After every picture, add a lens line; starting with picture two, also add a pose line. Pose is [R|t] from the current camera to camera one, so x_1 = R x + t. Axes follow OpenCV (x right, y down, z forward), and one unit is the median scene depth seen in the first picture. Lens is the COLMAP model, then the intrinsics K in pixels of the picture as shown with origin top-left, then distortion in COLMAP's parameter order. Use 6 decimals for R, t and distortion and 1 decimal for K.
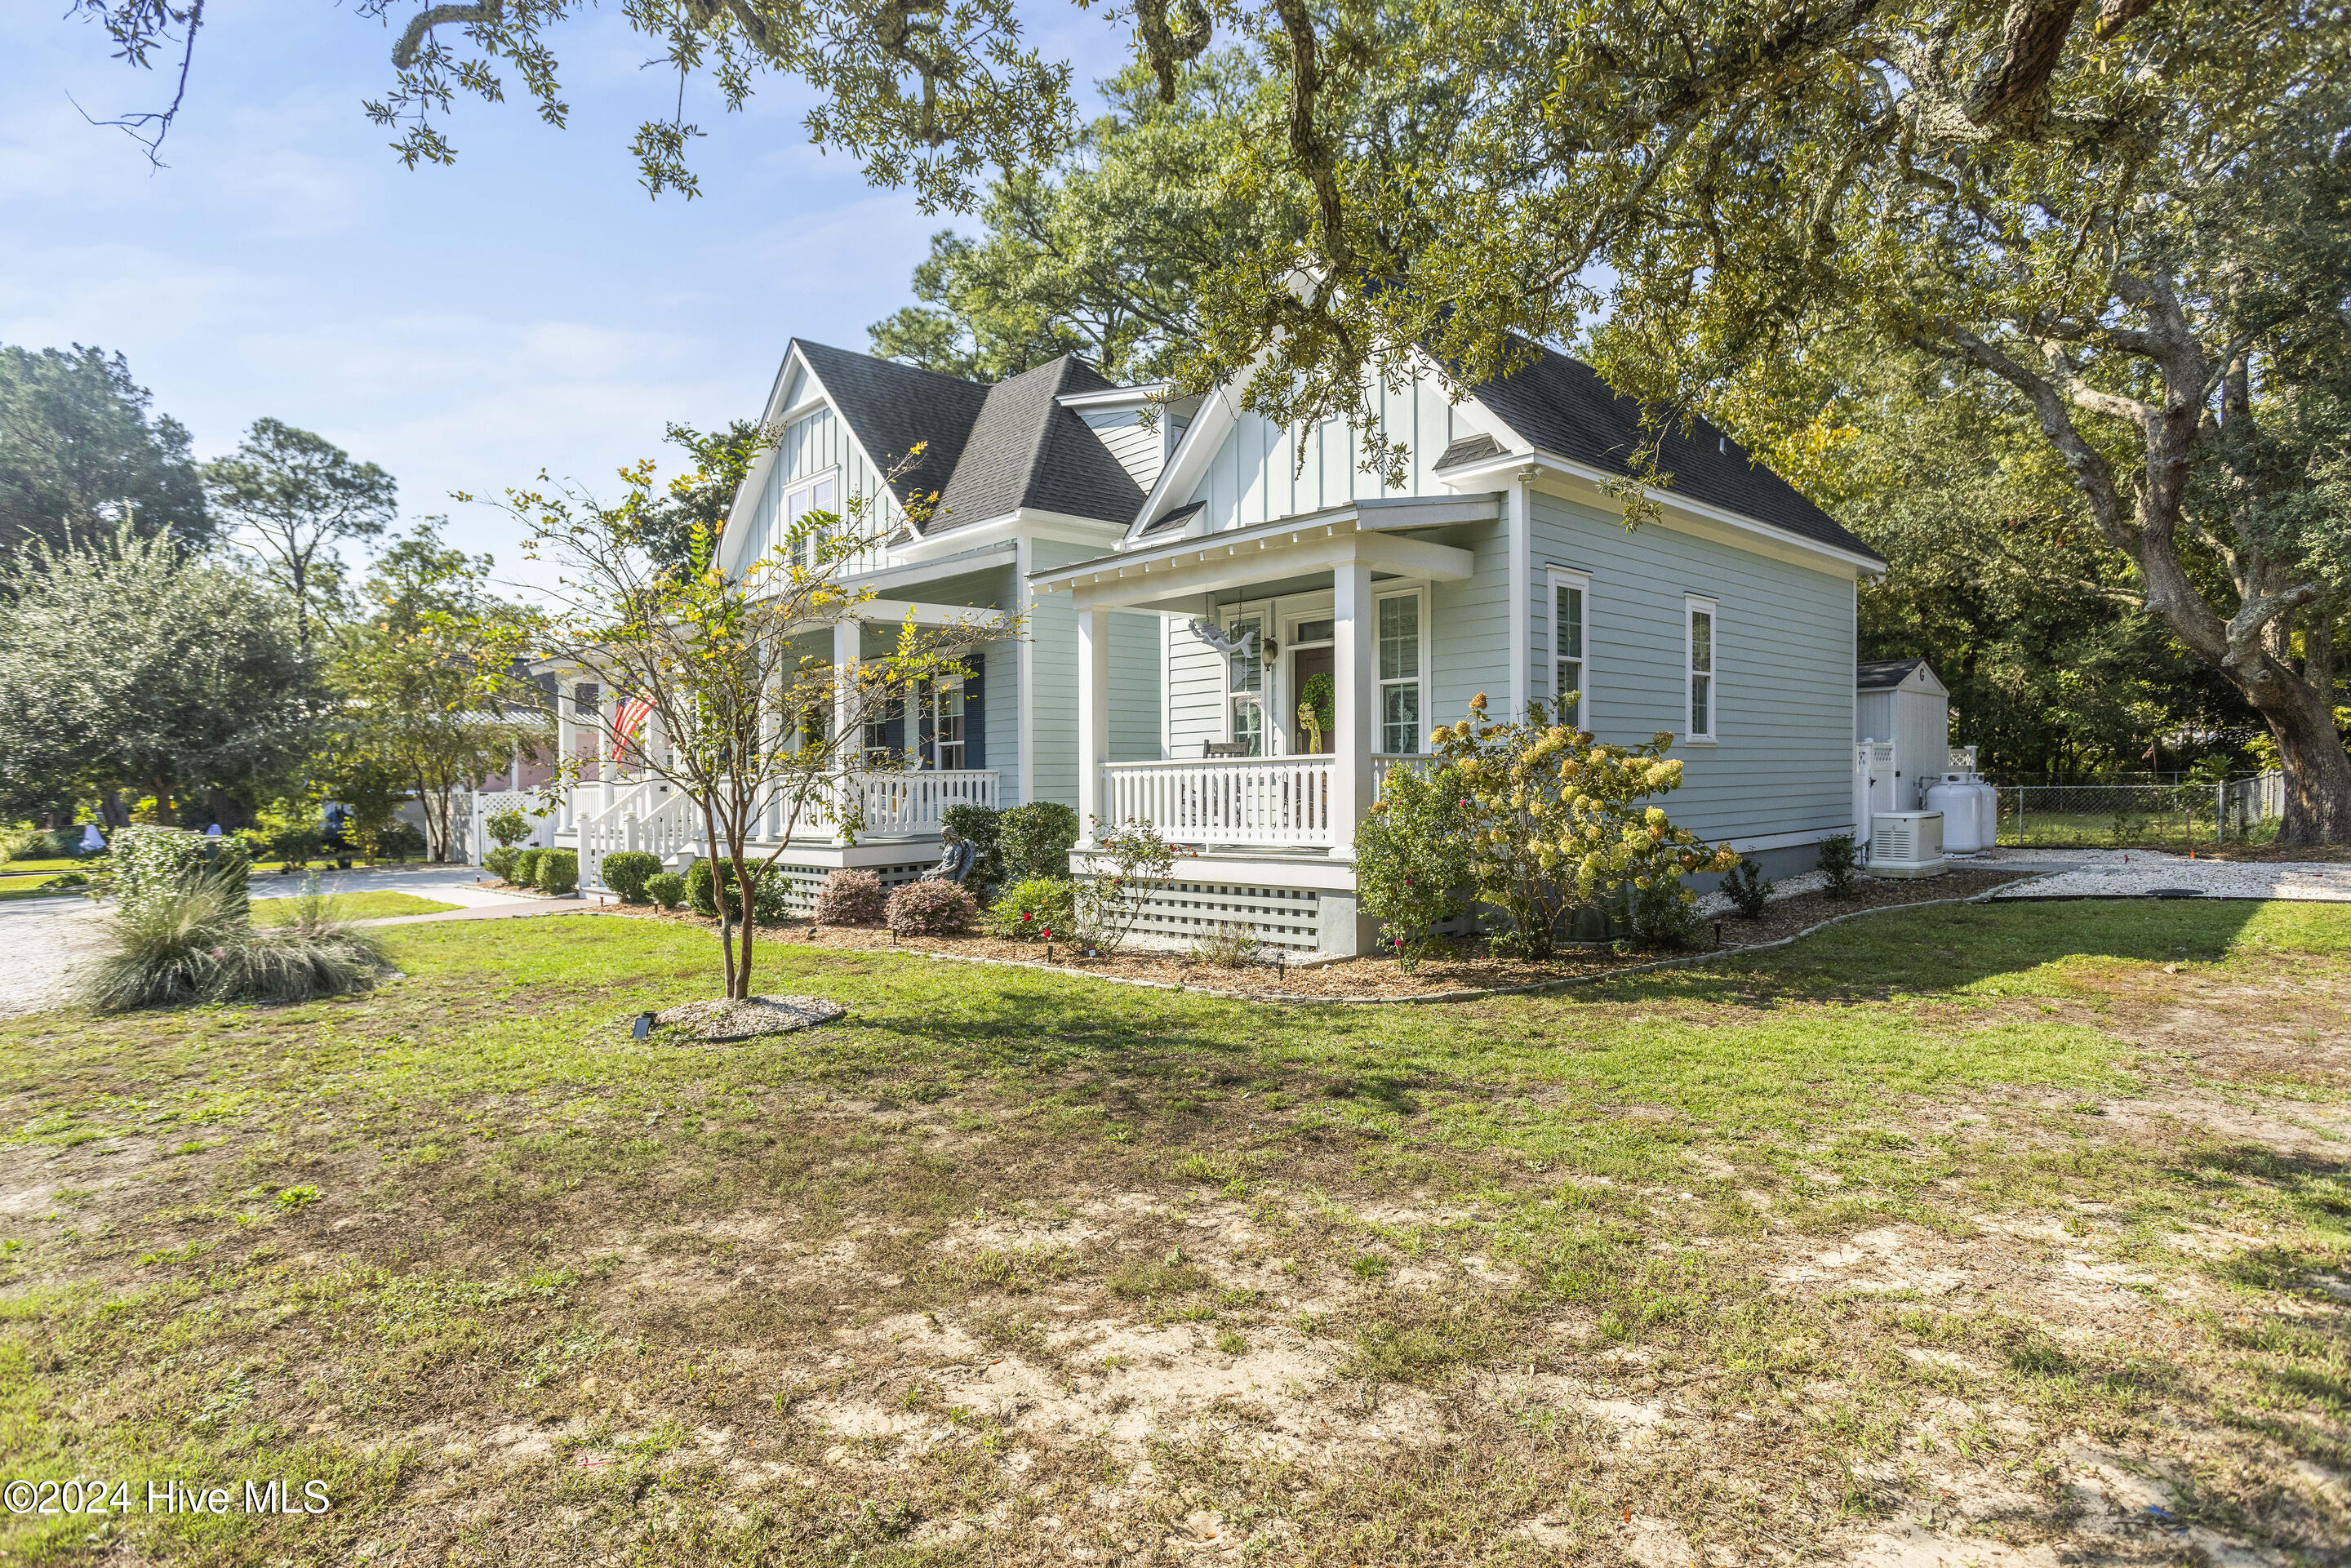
lens RADIAL K [[1265.5, 0, 1175.5], [0, 1265.5, 784.0], [0, 0, 1]] dist [-0.028814, 0.002635]
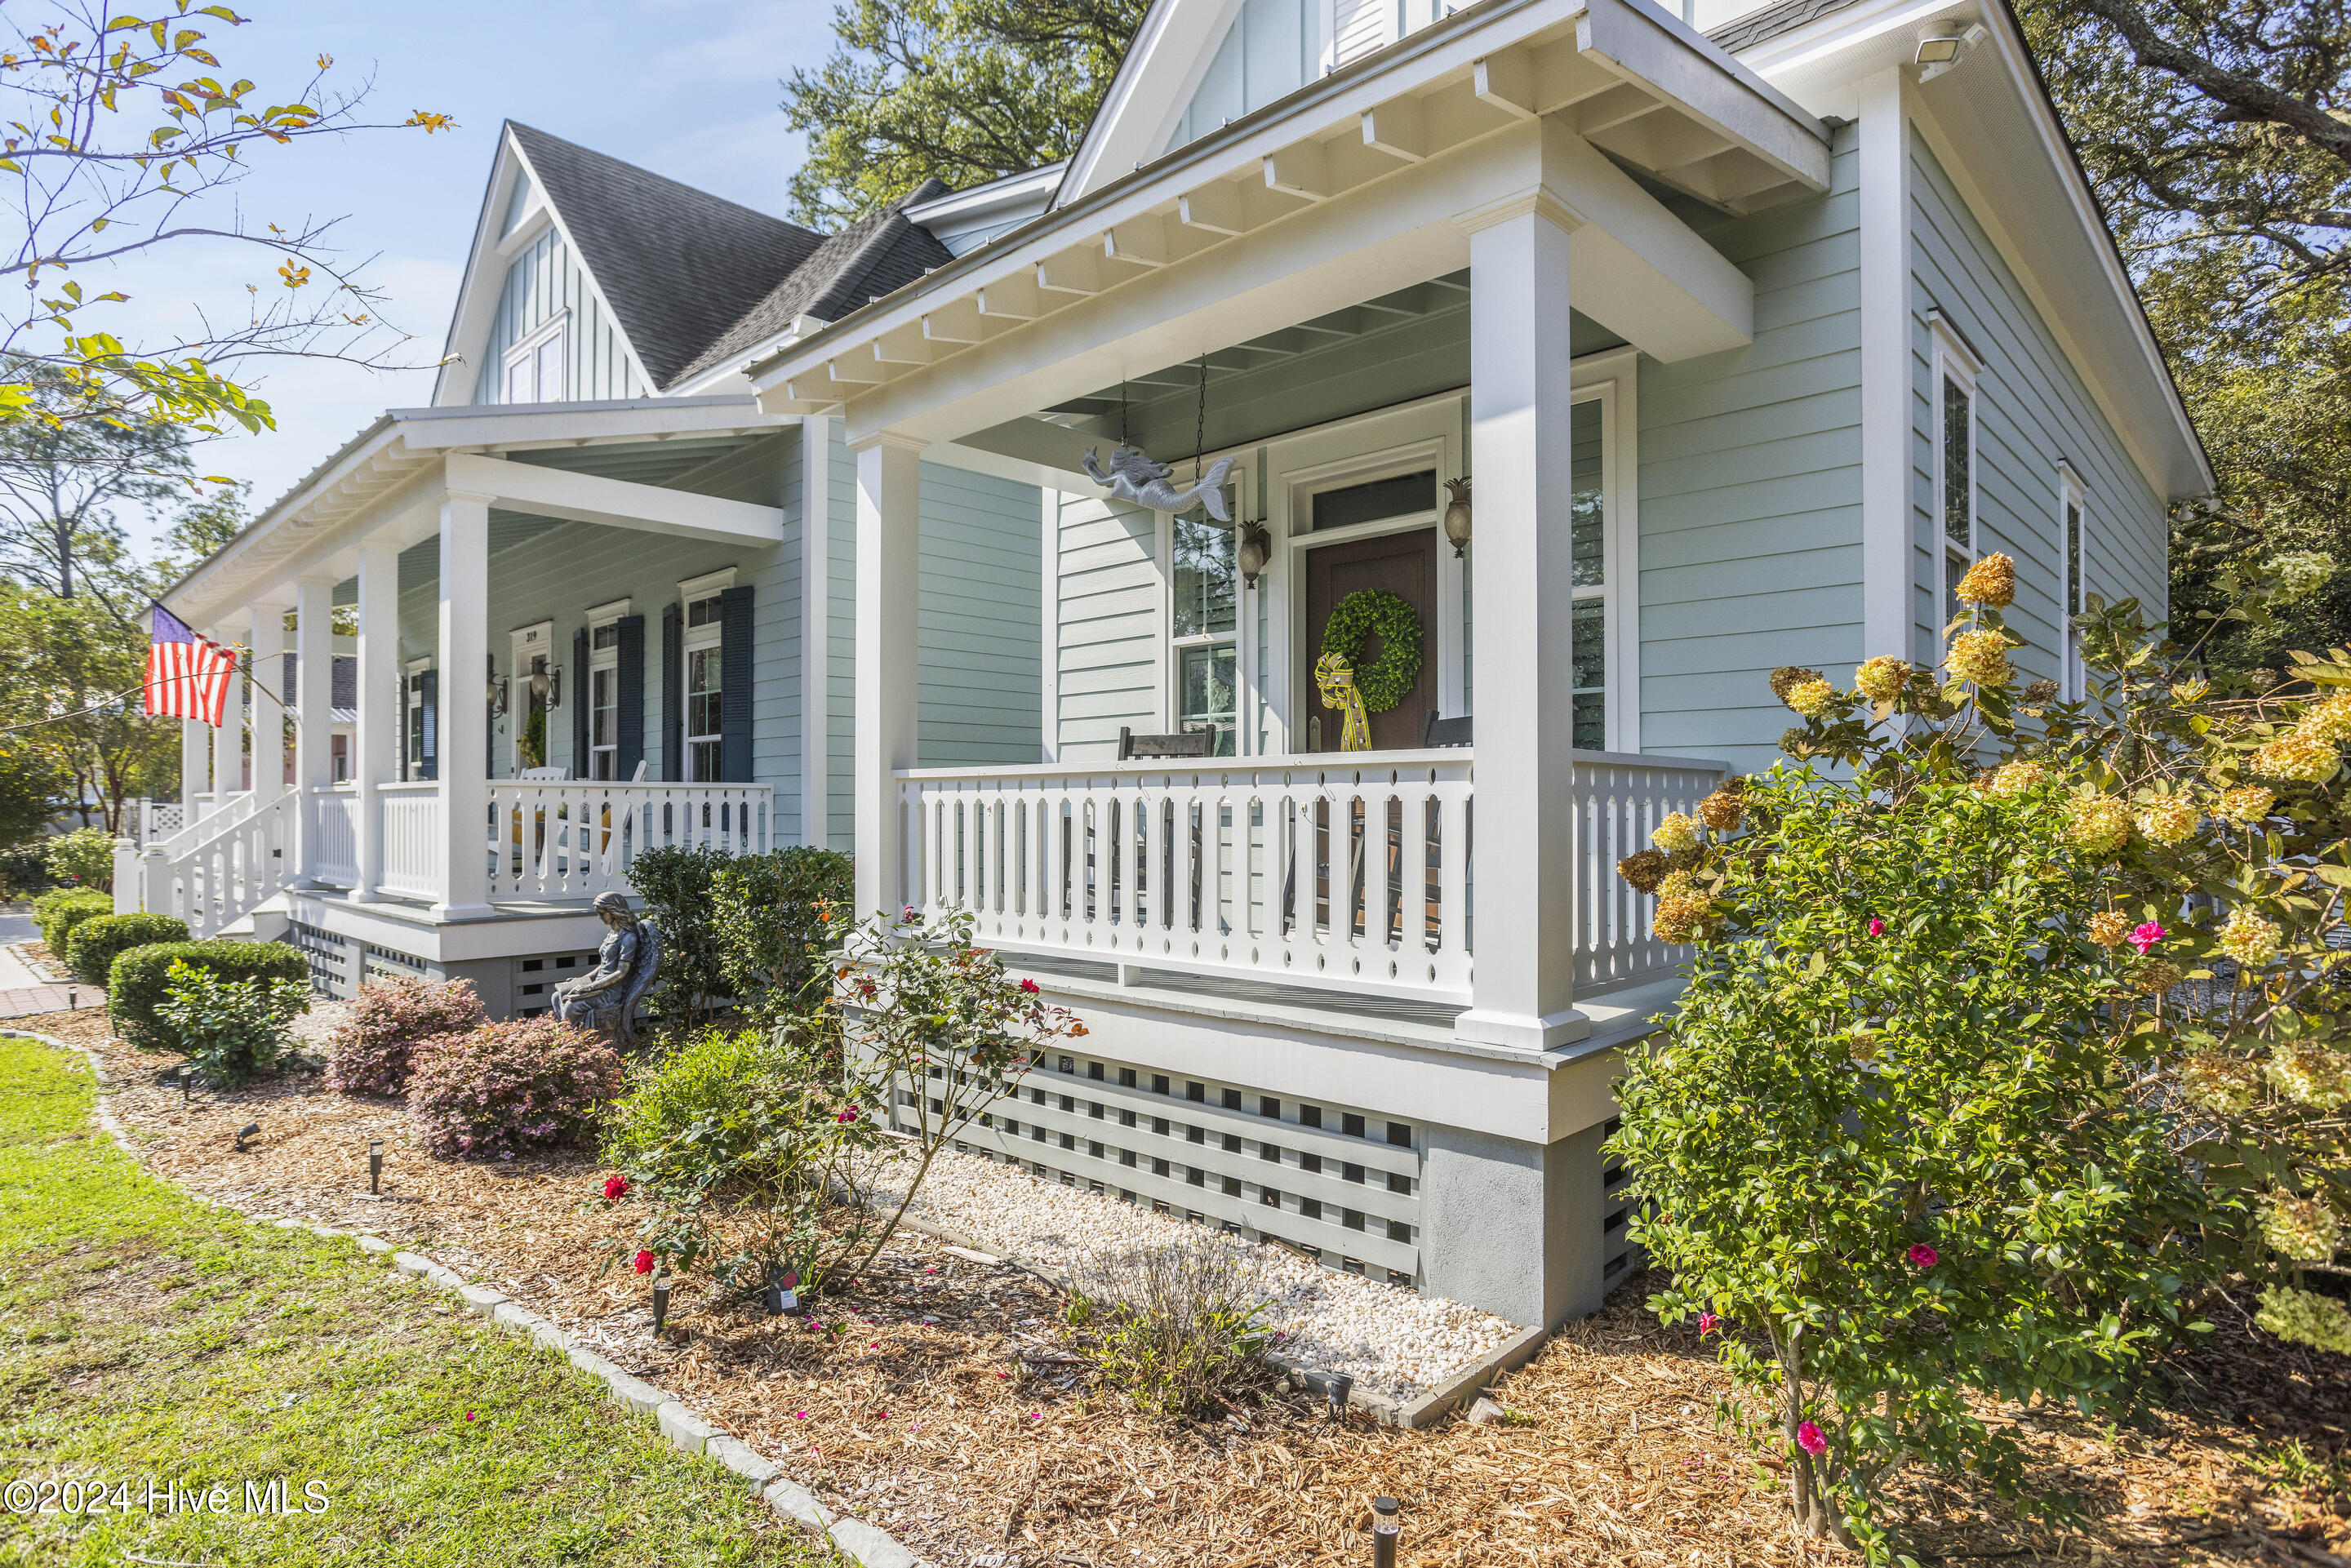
lens RADIAL K [[1265.5, 0, 1175.5], [0, 1265.5, 784.0], [0, 0, 1]] dist [-0.028814, 0.002635]
pose [[0.998347, 0.010254, 0.056556, 0.010931], [-0.009641, 0.999892, -0.011103, -0.004759], [-0.056663, 0.010540, 0.998338, 0.335223]]
